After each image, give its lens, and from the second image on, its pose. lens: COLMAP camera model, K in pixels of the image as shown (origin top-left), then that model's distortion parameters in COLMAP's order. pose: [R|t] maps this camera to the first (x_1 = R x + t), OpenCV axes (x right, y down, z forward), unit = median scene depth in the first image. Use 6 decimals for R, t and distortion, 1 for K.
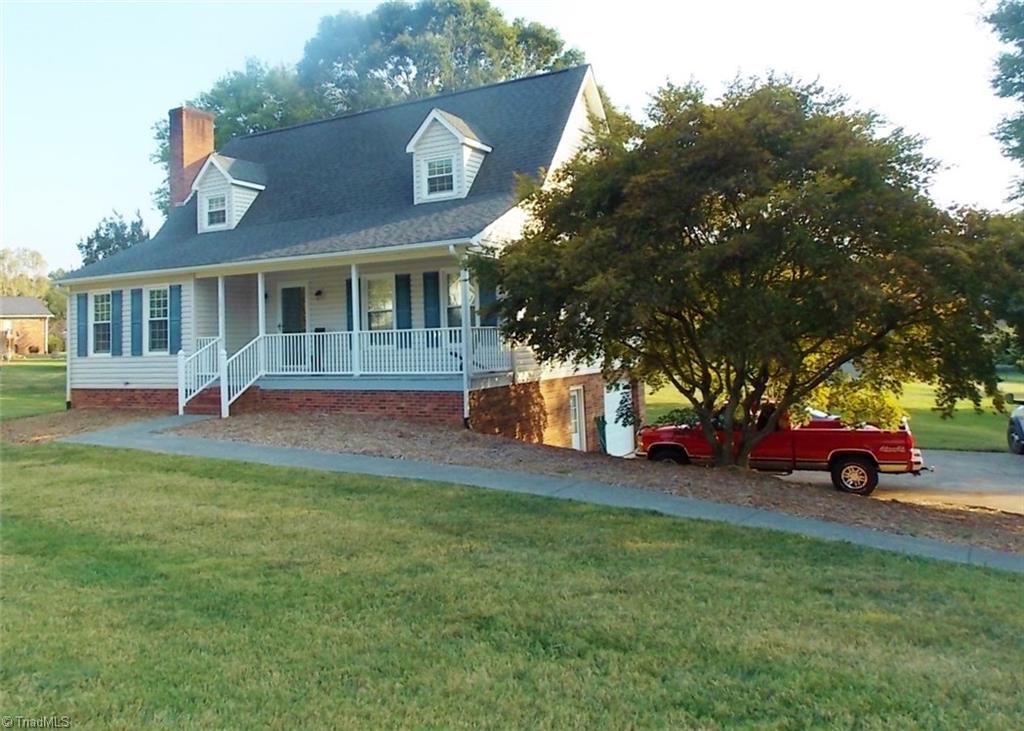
lens RADIAL K [[836.5, 0, 511.4], [0, 836.5, 270.4], [0, 0, 1]] dist [0.007282, 0.001184]
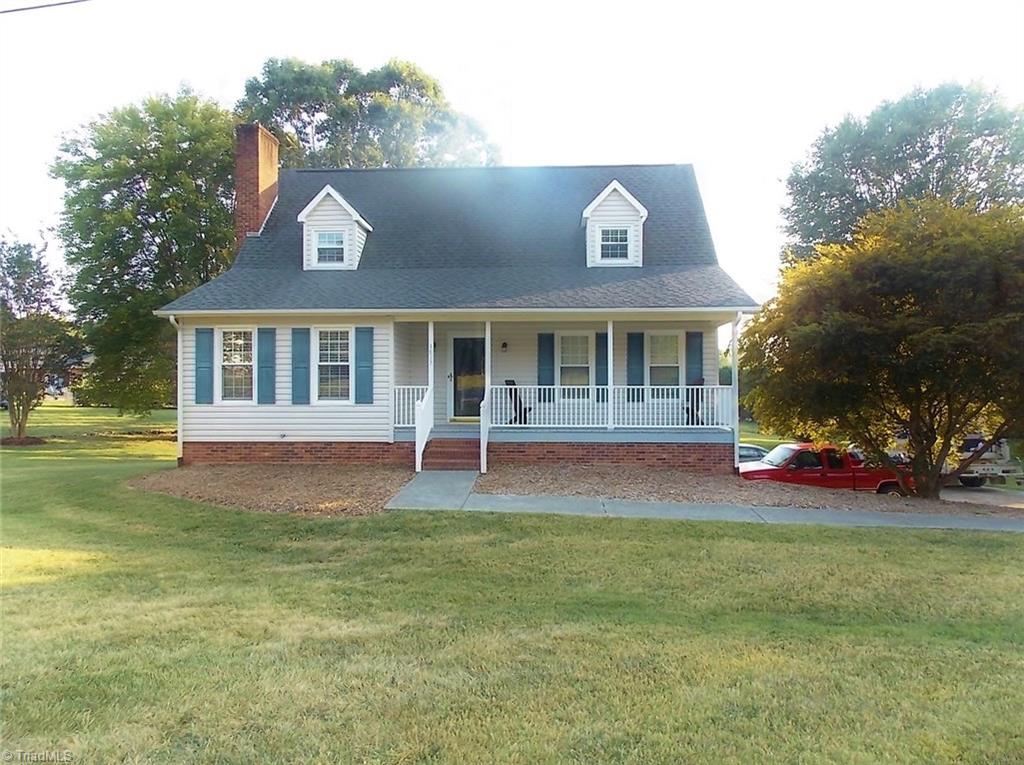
lens RADIAL K [[685.4, 0, 519.8], [0, 685.4, 376.7], [0, 0, 1]] dist [0.014993, -0.003276]
pose [[0.886057, 0.039889, 0.461857, -0.587495], [-0.062548, 0.997468, 0.033848, 0.034926], [-0.459337, -0.058880, 0.886308, 0.265220]]
